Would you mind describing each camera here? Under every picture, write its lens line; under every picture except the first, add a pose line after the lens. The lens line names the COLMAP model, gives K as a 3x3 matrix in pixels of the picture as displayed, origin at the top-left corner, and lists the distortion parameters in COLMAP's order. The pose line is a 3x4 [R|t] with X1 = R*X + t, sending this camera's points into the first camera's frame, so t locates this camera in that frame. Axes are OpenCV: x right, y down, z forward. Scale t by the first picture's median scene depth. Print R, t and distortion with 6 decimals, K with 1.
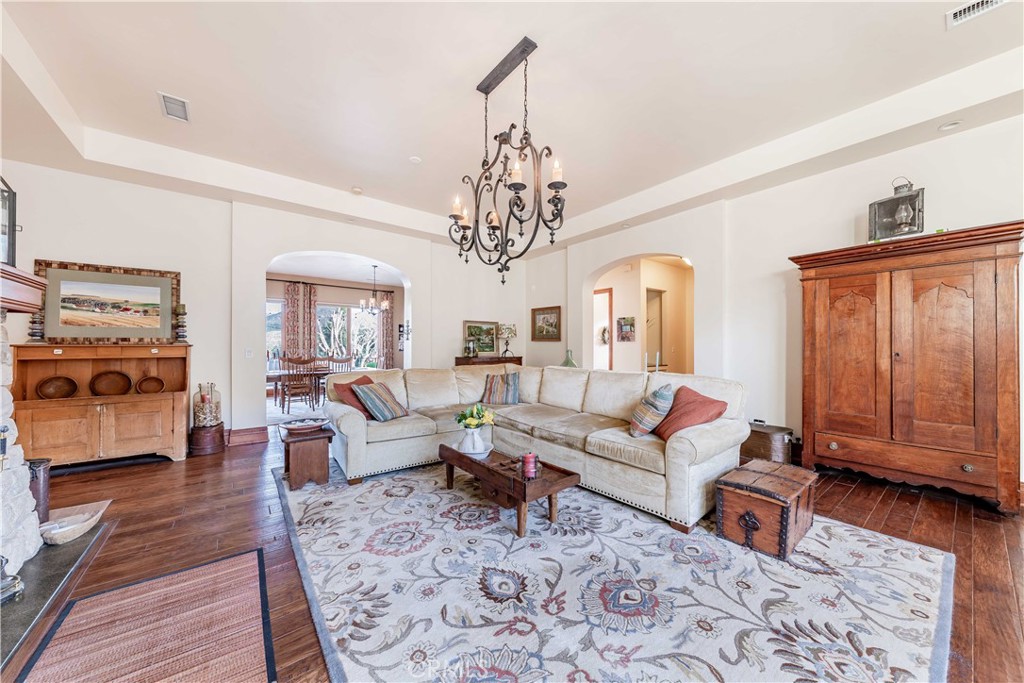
lens RADIAL K [[351.9, 0, 512.0], [0, 351.9, 341.5], [0, 0, 1]] dist [0.001084, -0.000022]
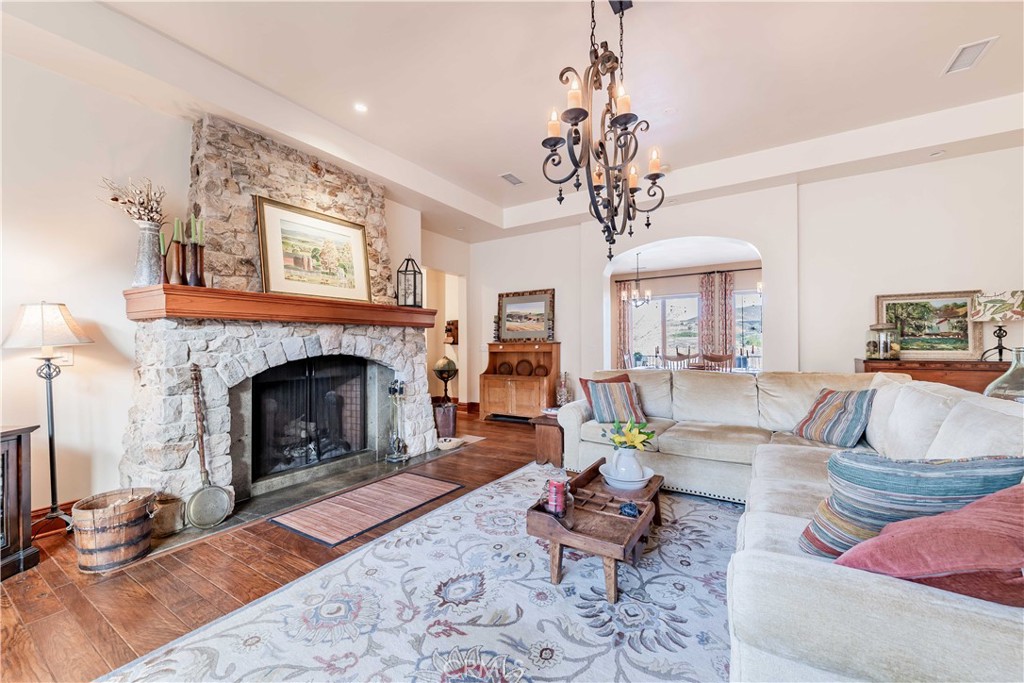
lens RADIAL K [[406.3, 0, 512.0], [0, 406.3, 341.5], [0, 0, 1]] dist [0.001716, 0.000082]
pose [[0.332084, -0.009086, -0.943206, 0.558431], [0.021960, 0.999757, -0.001900, 0.006724], [0.942994, -0.020082, 0.332203, 0.399050]]
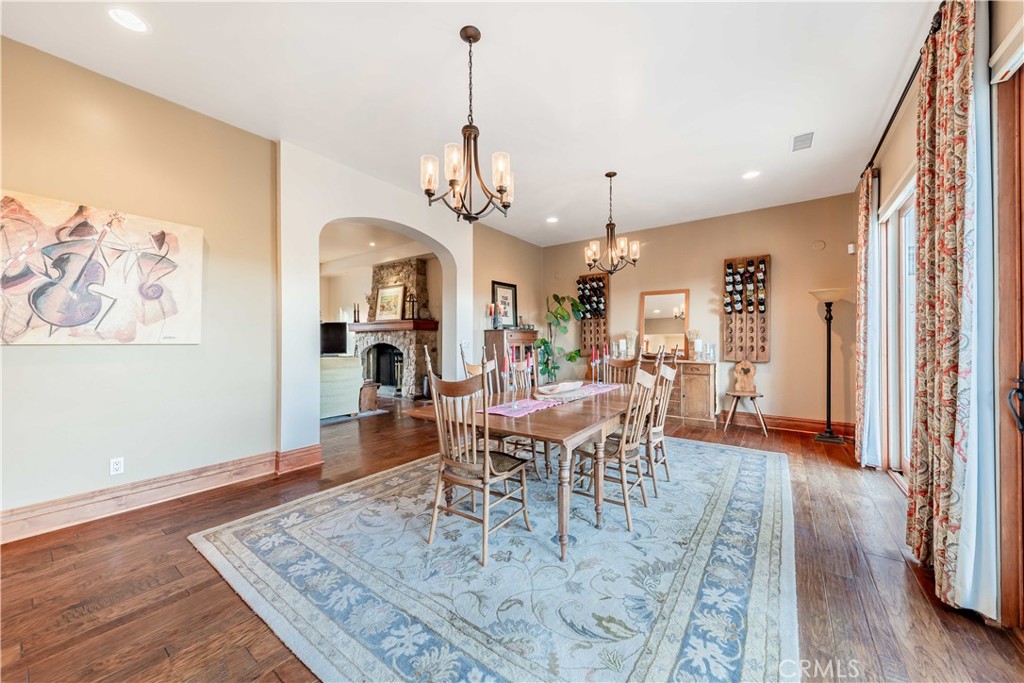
lens RADIAL K [[369.3, 0, 512.0], [0, 369.3, 341.5], [0, 0, 1]] dist [0.000014, 0.000000]
pose [[-0.962539, -0.000017, -0.271145, -0.792493], [0.004254, 0.999876, -0.015166, 0.060548], [0.271111, -0.015751, -0.962419, 2.946828]]
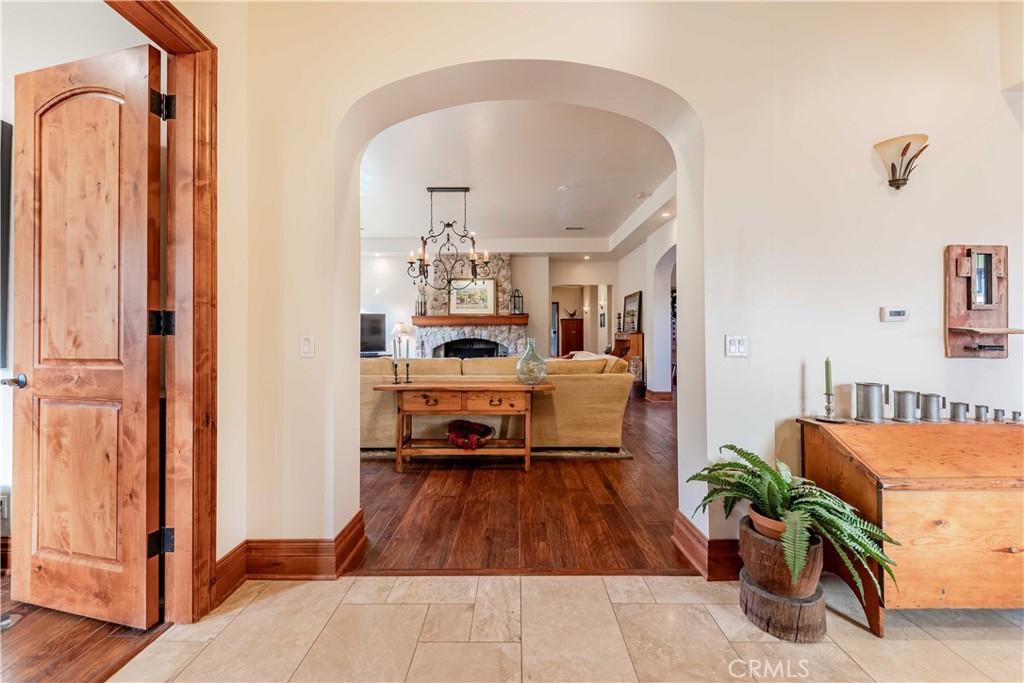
lens RADIAL K [[351.9, 0, 512.0], [0, 351.9, 341.5], [0, 0, 1]] dist [0.001084, -0.000022]
pose [[-0.616649, 0.007518, -0.787203, 0.965765], [0.014629, 0.999891, -0.001911, 0.057372], [0.787103, -0.012695, -0.616691, 1.880027]]
